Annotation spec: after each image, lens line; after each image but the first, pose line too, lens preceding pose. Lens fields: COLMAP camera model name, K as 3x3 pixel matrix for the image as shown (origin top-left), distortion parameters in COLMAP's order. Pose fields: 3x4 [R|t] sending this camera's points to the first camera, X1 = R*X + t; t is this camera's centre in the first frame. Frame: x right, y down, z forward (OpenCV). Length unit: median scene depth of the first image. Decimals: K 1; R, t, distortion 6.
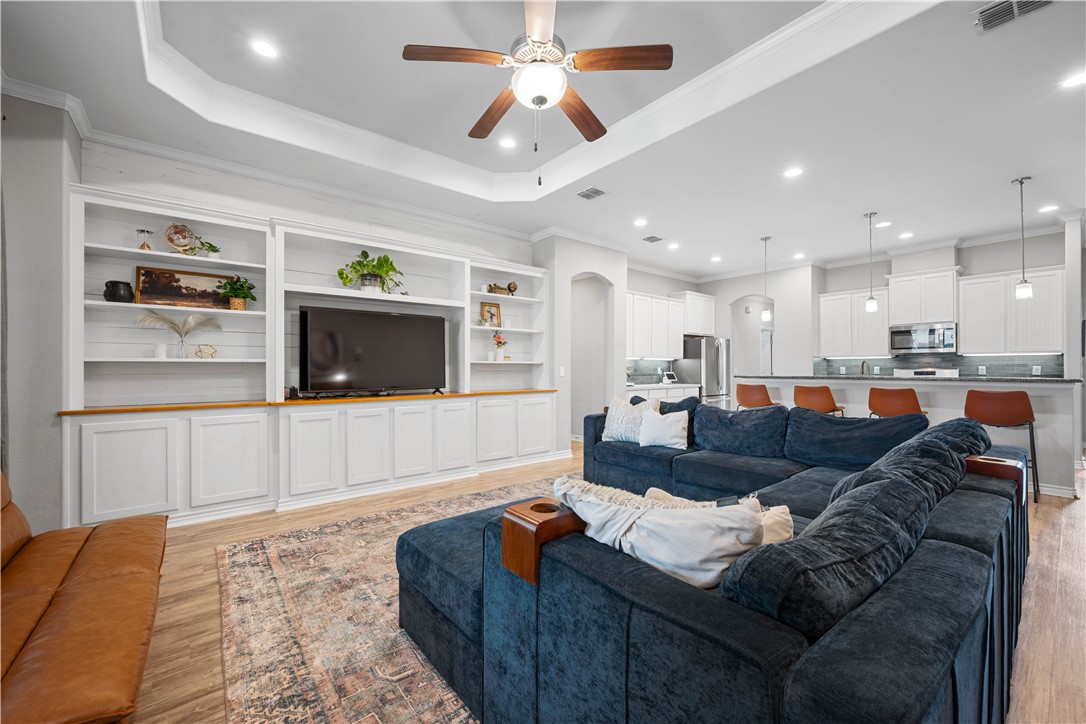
lens RADIAL K [[429.1, 0, 547.0], [0, 429.1, 365.4], [0, 0, 1]] dist [0.001152, -0.000919]
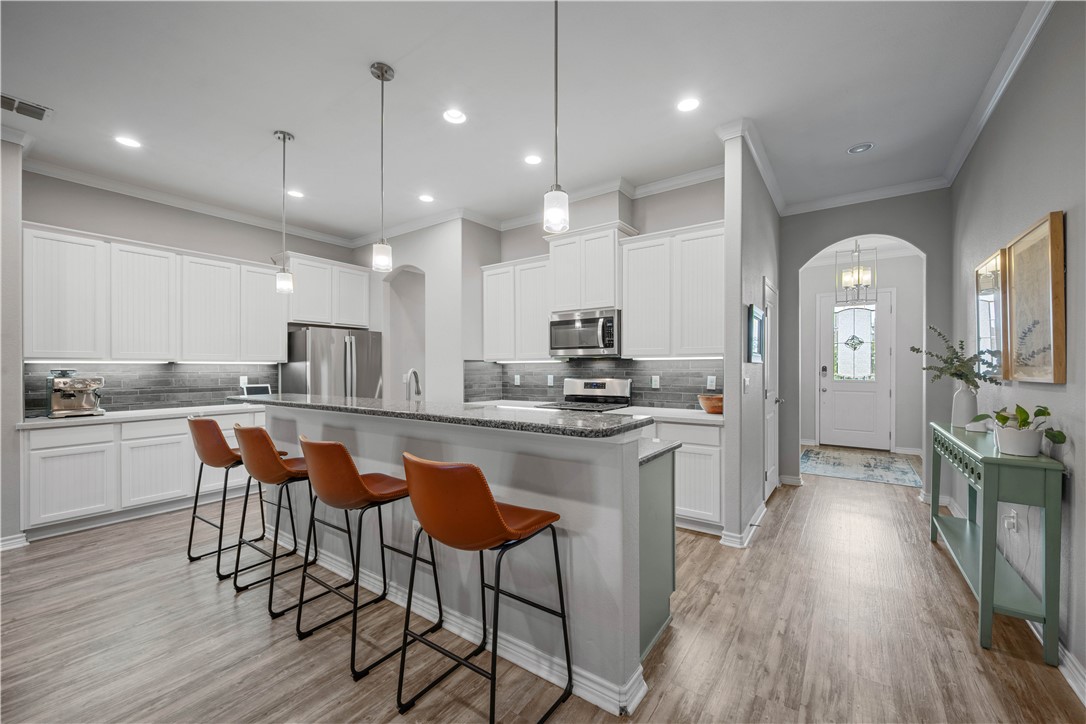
lens RADIAL K [[429.1, 0, 547.9], [0, 429.1, 367.0], [0, 0, 1]] dist [0.001152, -0.000919]
pose [[0.962395, -0.002376, 0.271644, 0.723927], [0.000499, 0.999976, 0.006980, -0.017474], [-0.271654, -0.006582, 0.962372, 0.434585]]
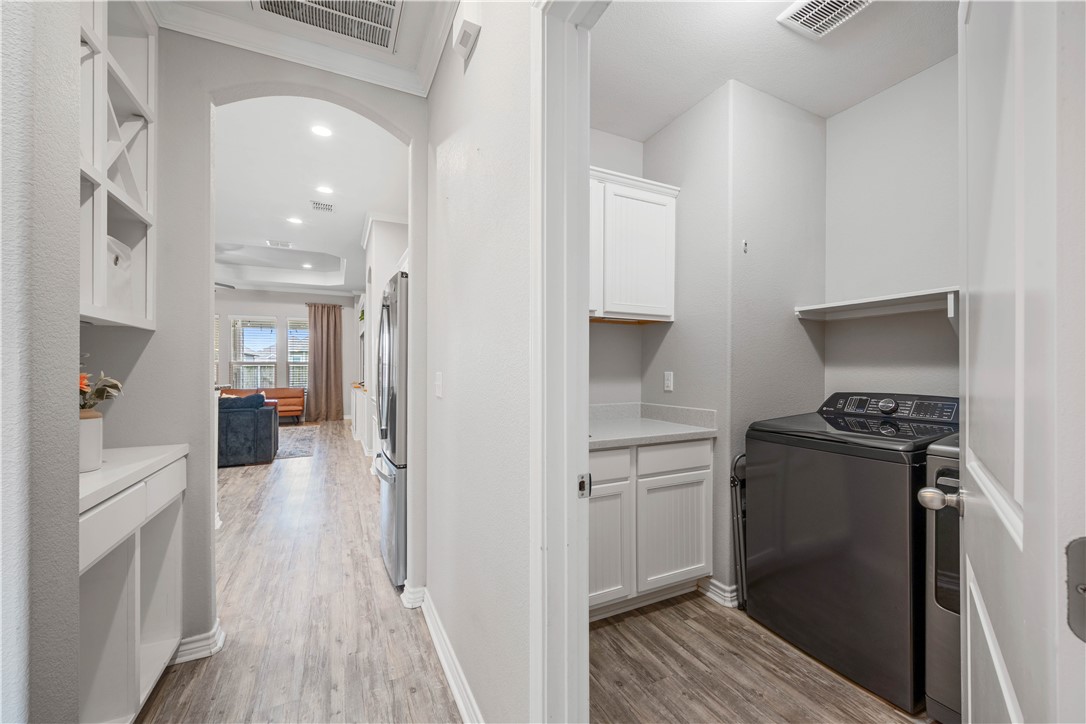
lens RADIAL K [[429.1, 0, 548.3], [0, 429.1, 367.5], [0, 0, 1]] dist [0.001152, -0.000919]
pose [[-0.216923, 0.001098, -0.976188, 0.999076], [0.005903, 0.999983, -0.000187, 0.001553], [0.976171, -0.005803, -0.216926, 1.696431]]
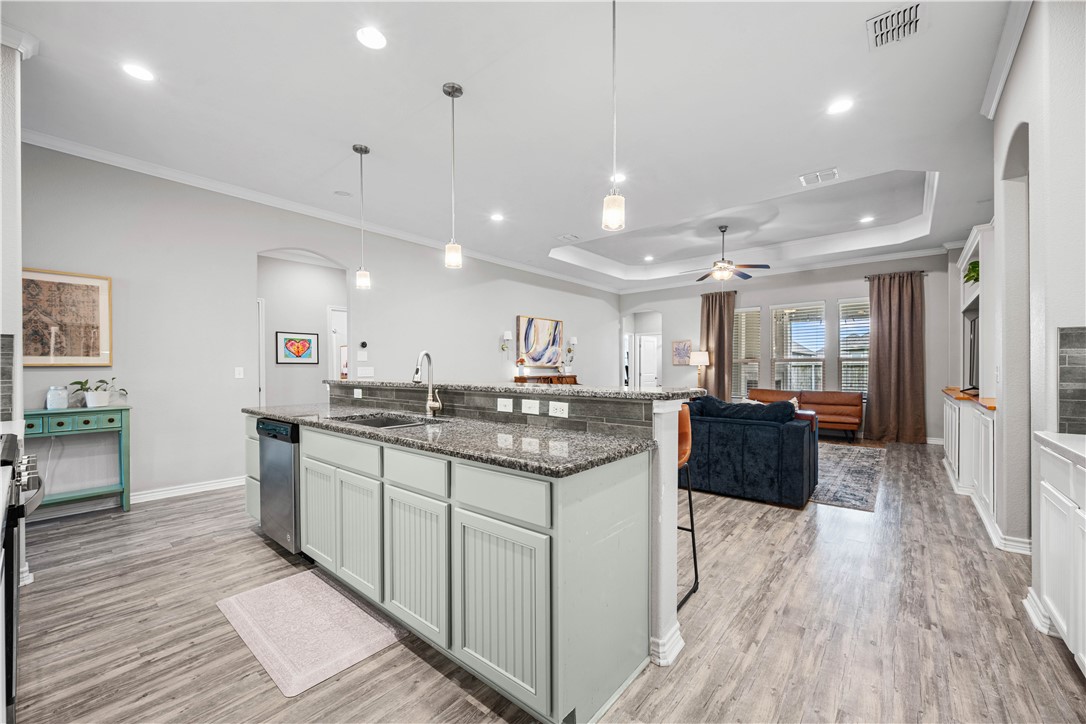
lens RADIAL K [[429.1, 0, 551.2], [0, 429.1, 370.1], [0, 0, 1]] dist [0.001152, -0.000919]
pose [[-0.979874, 0.003284, -0.199591, 0.671383], [0.003470, 0.999994, -0.000581, 0.008557], [0.199588, -0.001262, -0.979879, 1.413828]]
